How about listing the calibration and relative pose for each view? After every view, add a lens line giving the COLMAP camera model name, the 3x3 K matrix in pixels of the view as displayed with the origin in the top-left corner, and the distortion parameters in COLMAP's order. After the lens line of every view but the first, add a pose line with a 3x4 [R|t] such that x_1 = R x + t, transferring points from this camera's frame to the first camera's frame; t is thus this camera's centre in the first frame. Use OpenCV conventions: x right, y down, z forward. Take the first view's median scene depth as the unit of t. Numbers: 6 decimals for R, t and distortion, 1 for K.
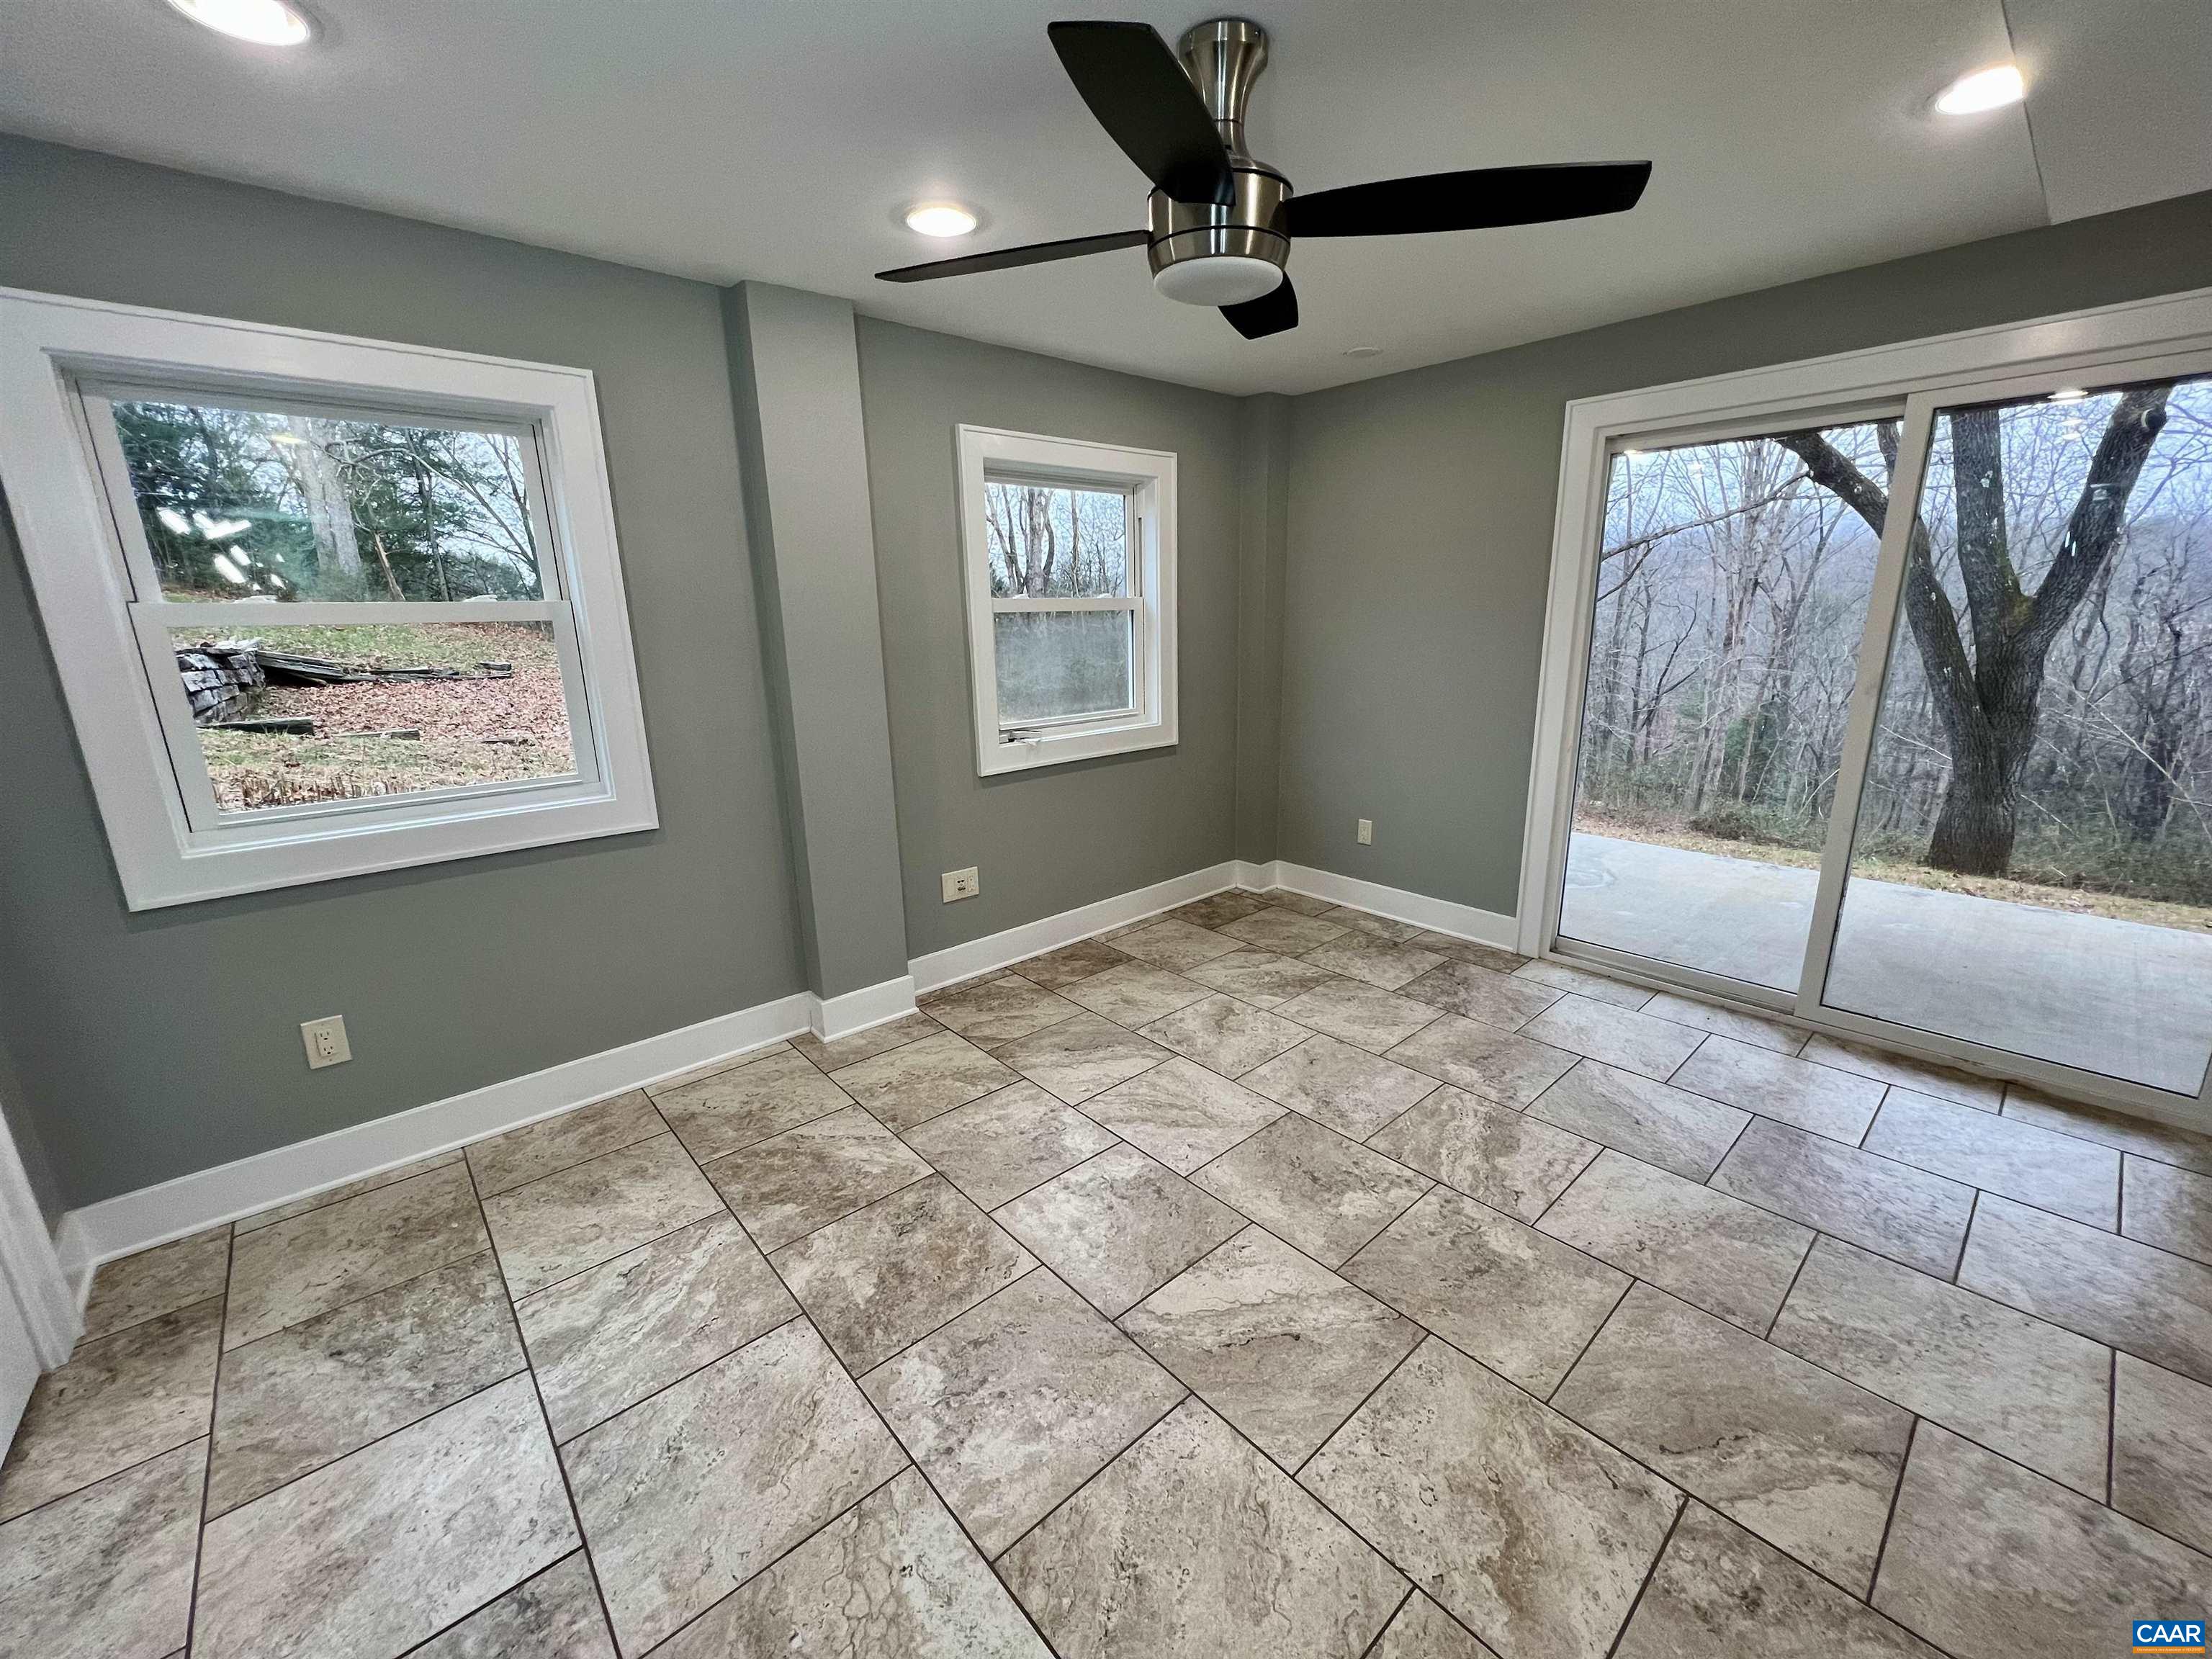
lens RADIAL K [[885.0, 0, 1110.2], [0, 885.0, 836.6], [0, 0, 1]] dist [-0.000010, 0.000194]
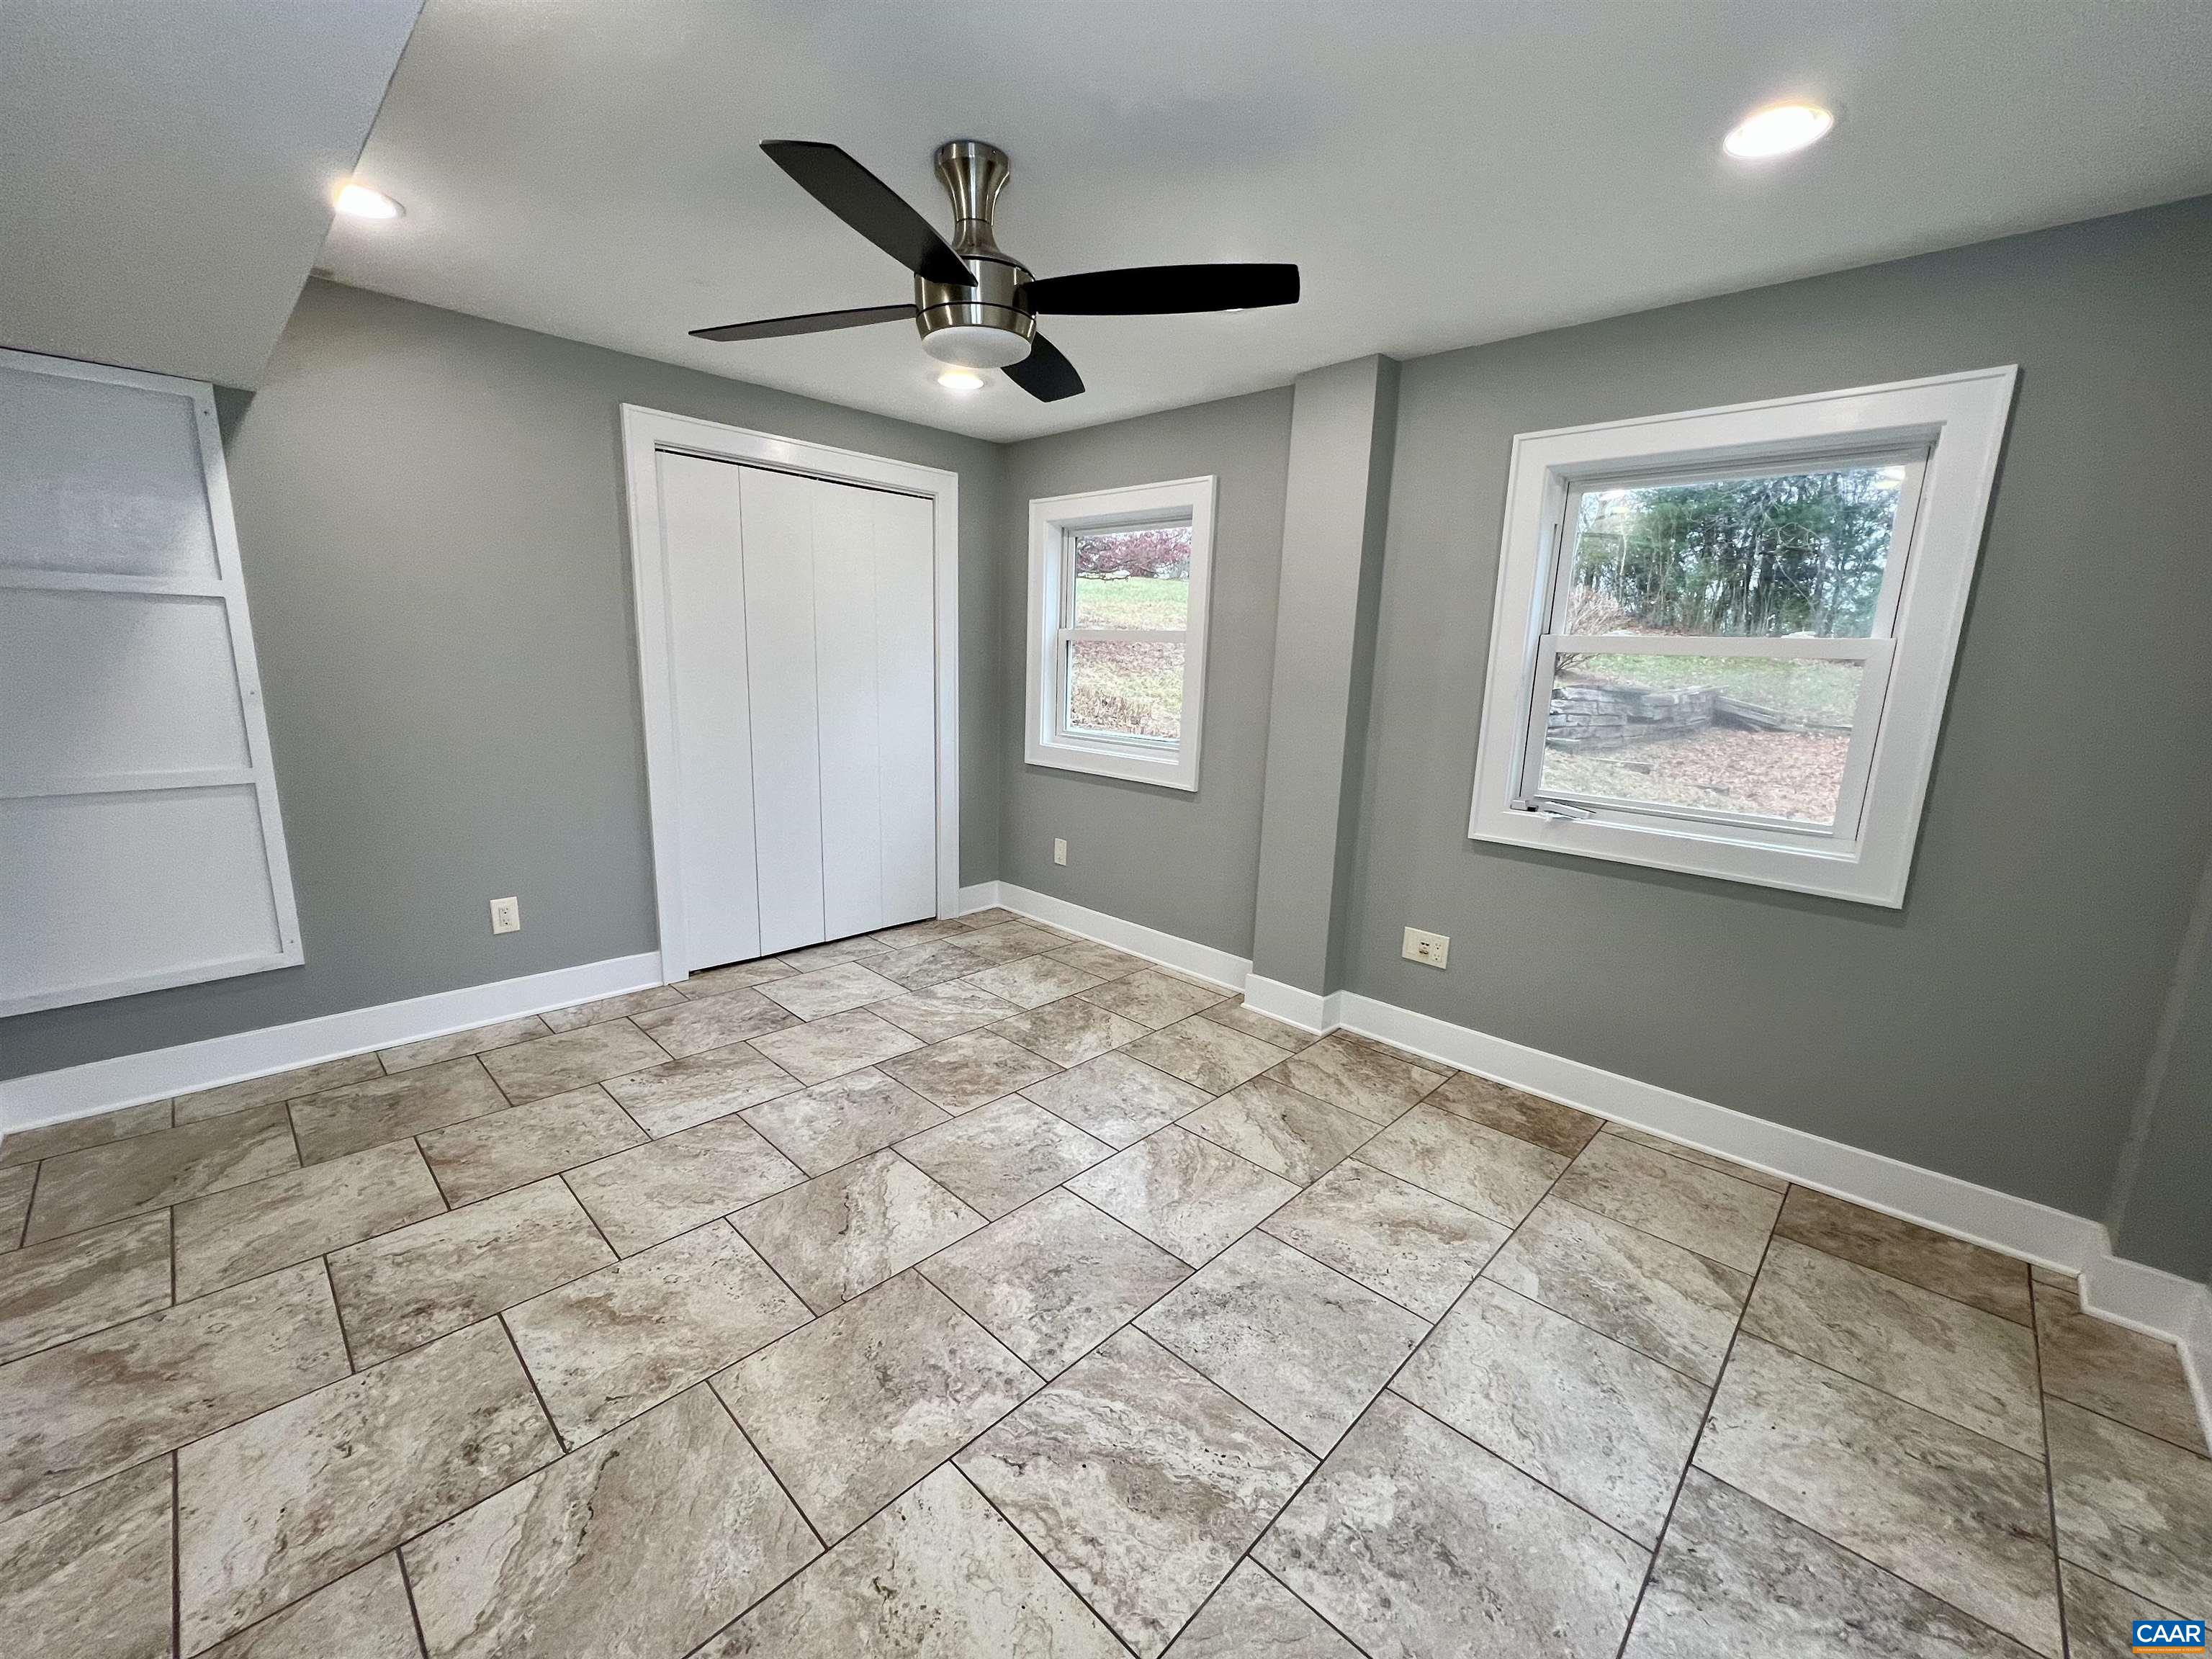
lens RADIAL K [[885.0, 0, 1108.0], [0, 885.0, 833.0], [0, 0, 1]] dist [-0.000010, 0.000194]
pose [[0.073065, 0.217674, -0.973283, 0.939921], [-0.285492, 0.939618, 0.188713, -0.189890], [0.955592, 0.264077, 0.130797, 0.775244]]
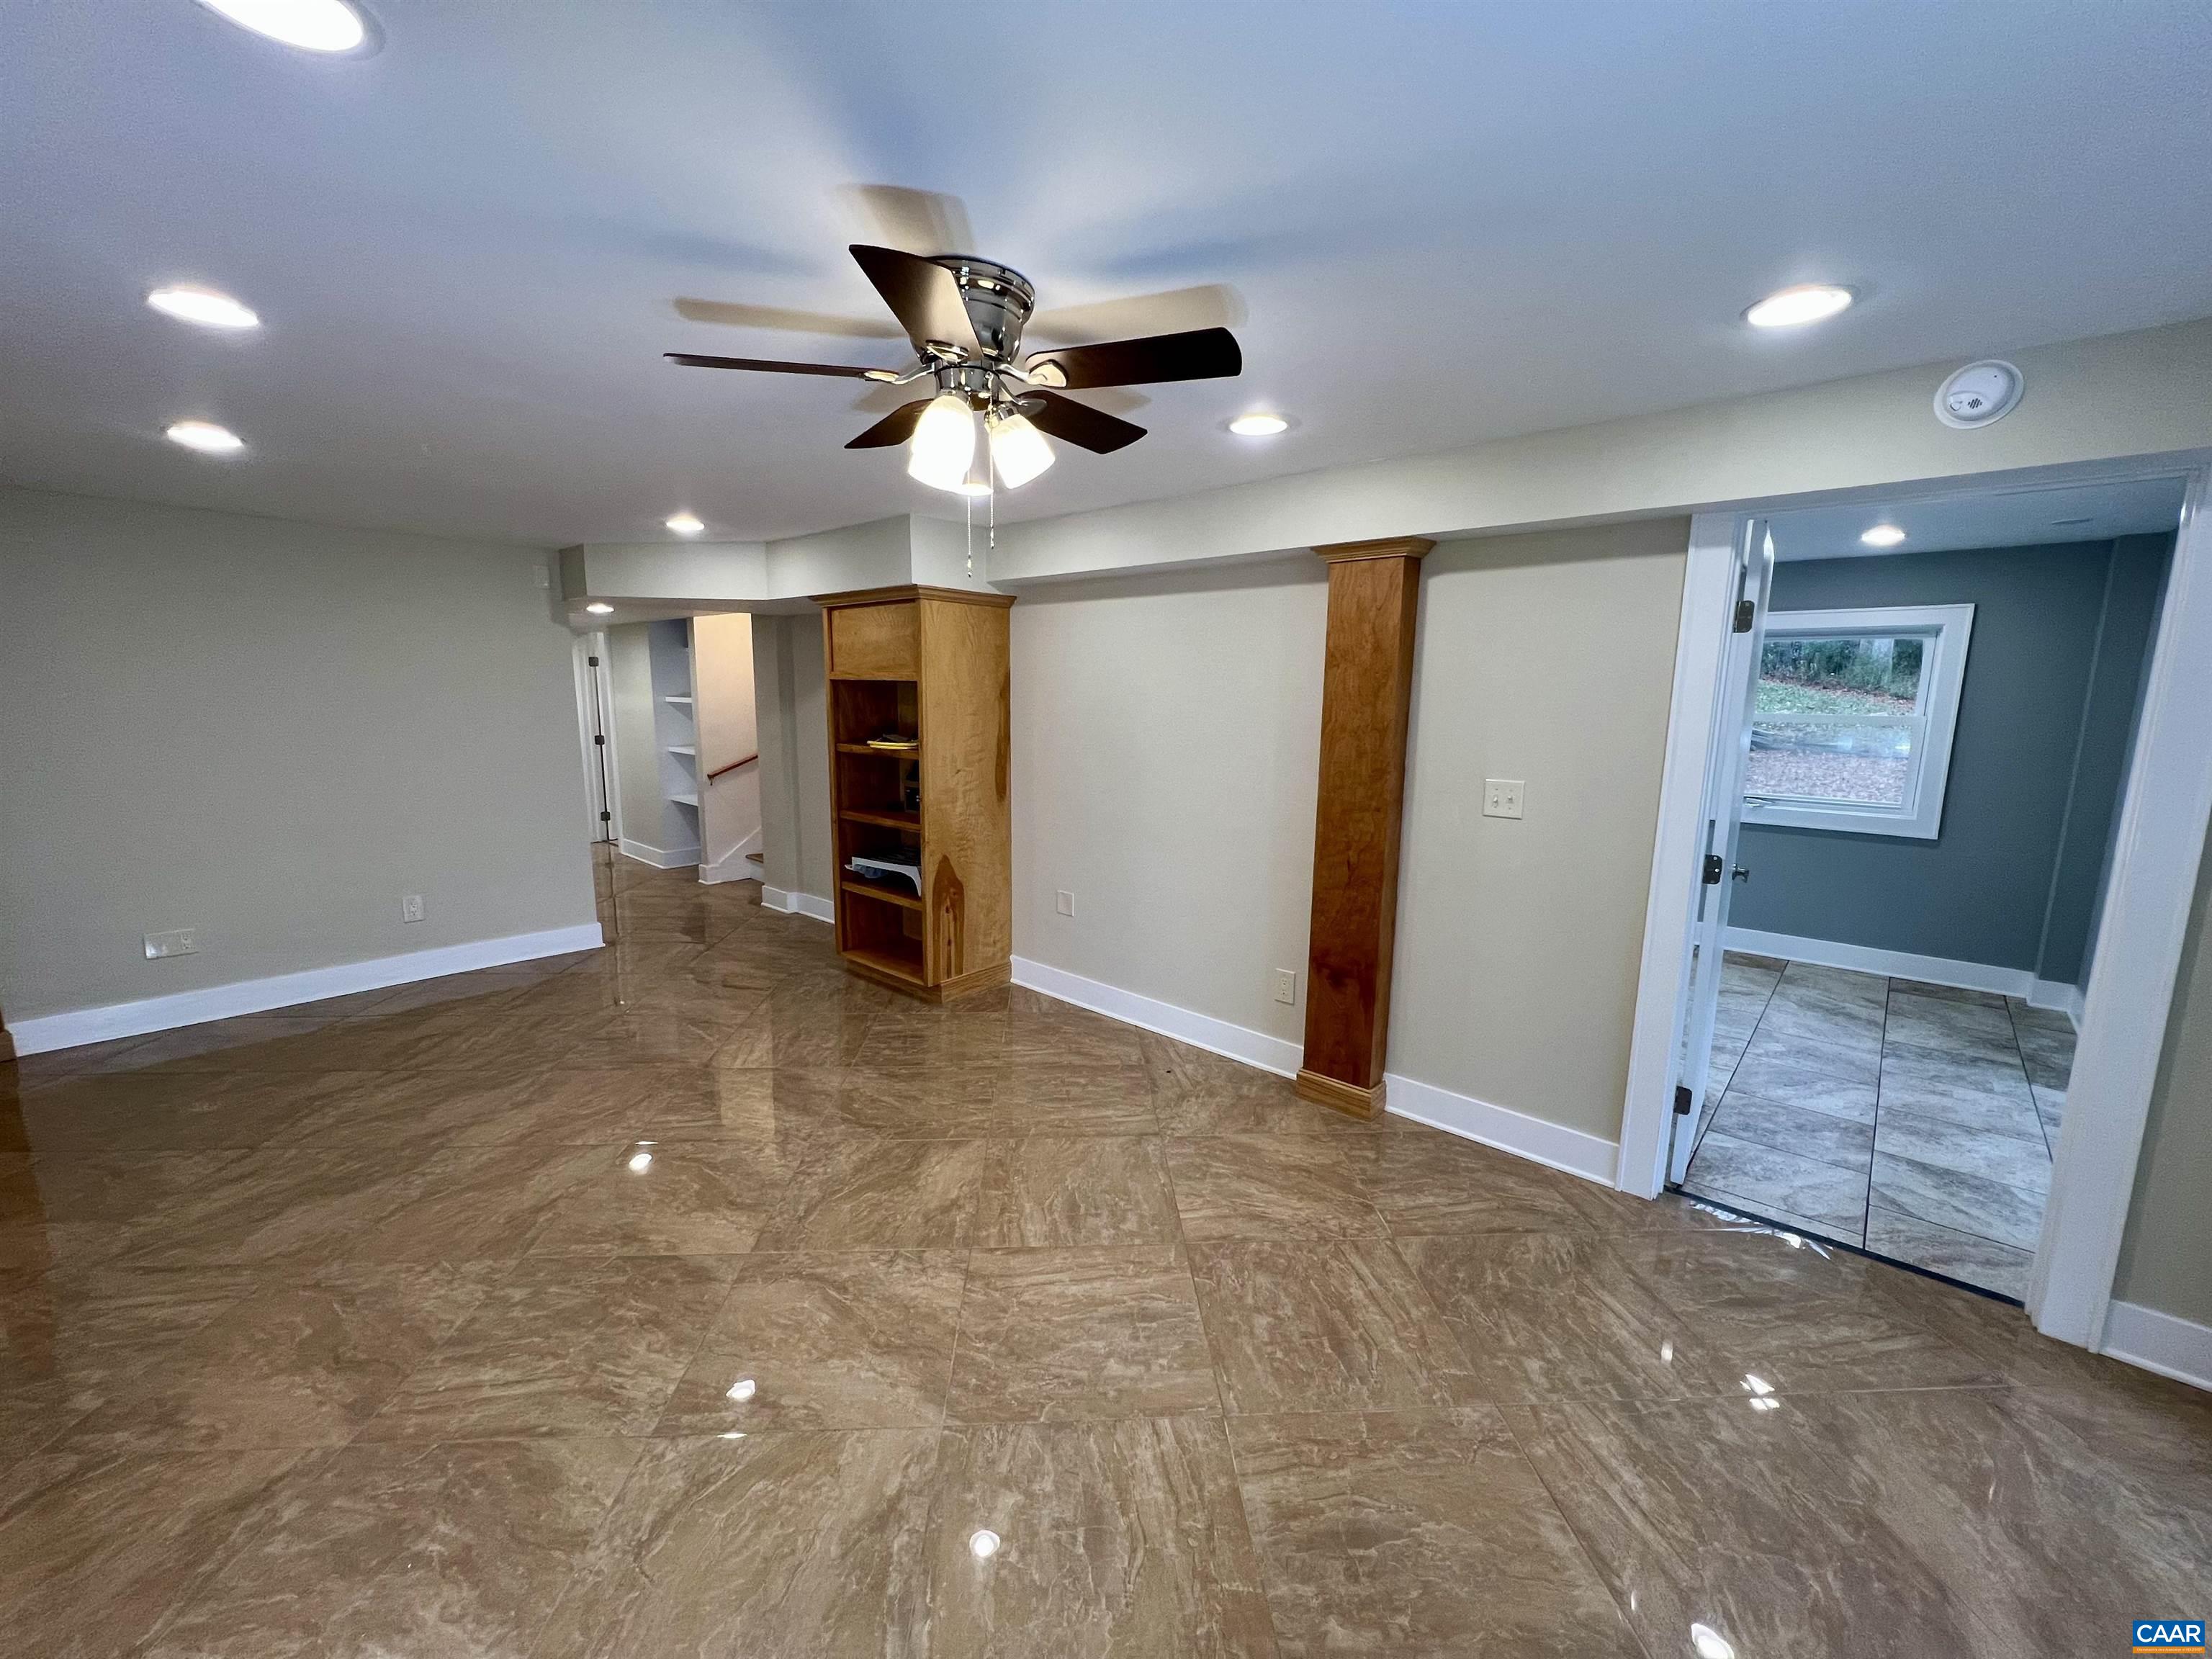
lens RADIAL K [[885.0, 0, 1102.8], [0, 885.0, 834.6], [0, 0, 1]] dist [-0.000010, 0.000194]
pose [[0.102319, 0.181937, -0.977972, 1.891322], [-0.261496, 0.953475, 0.150021, 0.004955], [0.959766, 0.240386, 0.145135, -0.407686]]
